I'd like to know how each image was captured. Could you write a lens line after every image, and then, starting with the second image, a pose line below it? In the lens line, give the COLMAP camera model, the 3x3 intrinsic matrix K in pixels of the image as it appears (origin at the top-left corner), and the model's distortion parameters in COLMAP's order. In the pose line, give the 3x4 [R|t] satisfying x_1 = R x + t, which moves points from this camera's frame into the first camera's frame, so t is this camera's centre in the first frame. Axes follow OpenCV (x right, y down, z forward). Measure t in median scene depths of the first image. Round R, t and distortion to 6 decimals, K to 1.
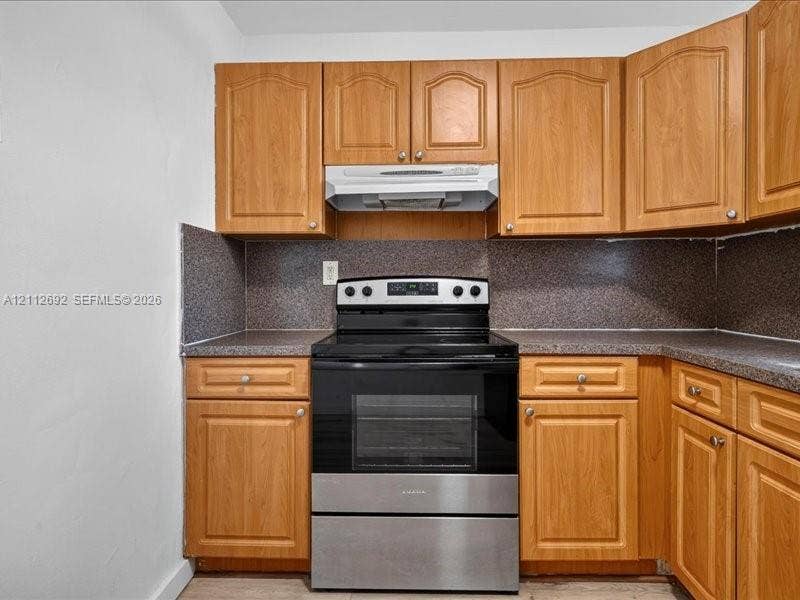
lens RADIAL K [[440.1, 0, 391.6], [0, 440.1, 290.8], [0, 0, 1]] dist [-0.000746, -0.000092]
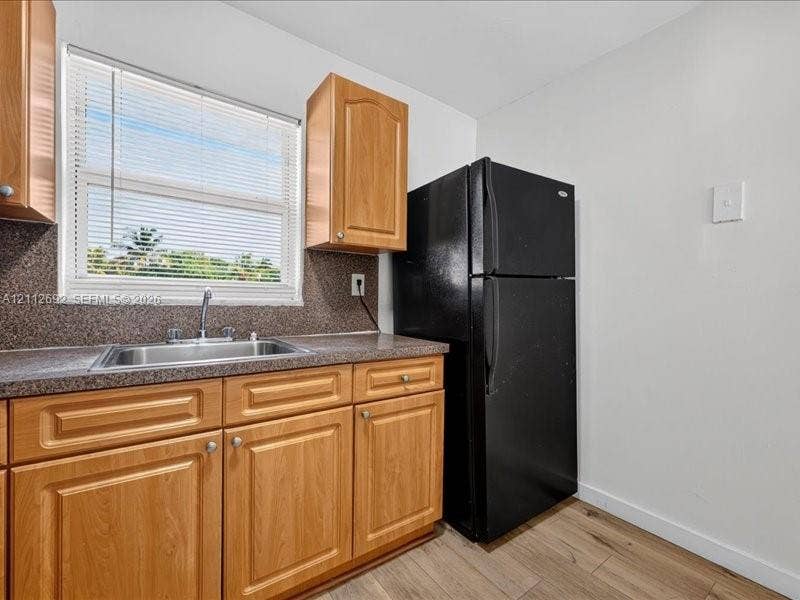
lens RADIAL K [[358.9, 0, 406.9], [0, 358.9, 303.7], [0, 0, 1]] dist [-0.000134, -0.000626]
pose [[-0.627603, -0.023075, 0.778192, -0.140566], [-0.009913, 0.999716, 0.021649, -0.001851], [-0.778471, 0.005873, -0.627653, 0.629682]]
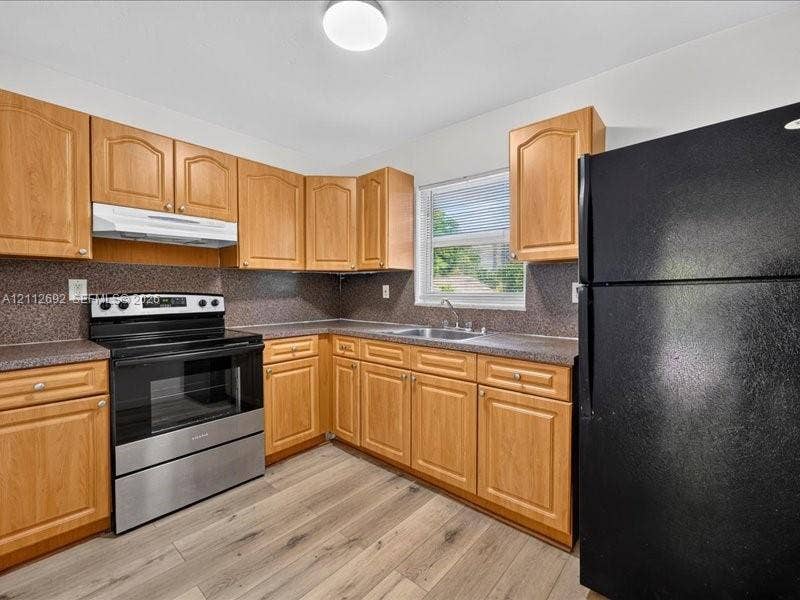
lens RADIAL K [[358.9, 0, 406.9], [0, 358.9, 303.7], [0, 0, 1]] dist [-0.000134, -0.000626]
pose [[0.625377, -0.027066, 0.779853, -0.449814], [0.004578, 0.999508, 0.031019, -0.040485], [-0.780309, -0.015828, 0.625193, -0.330336]]
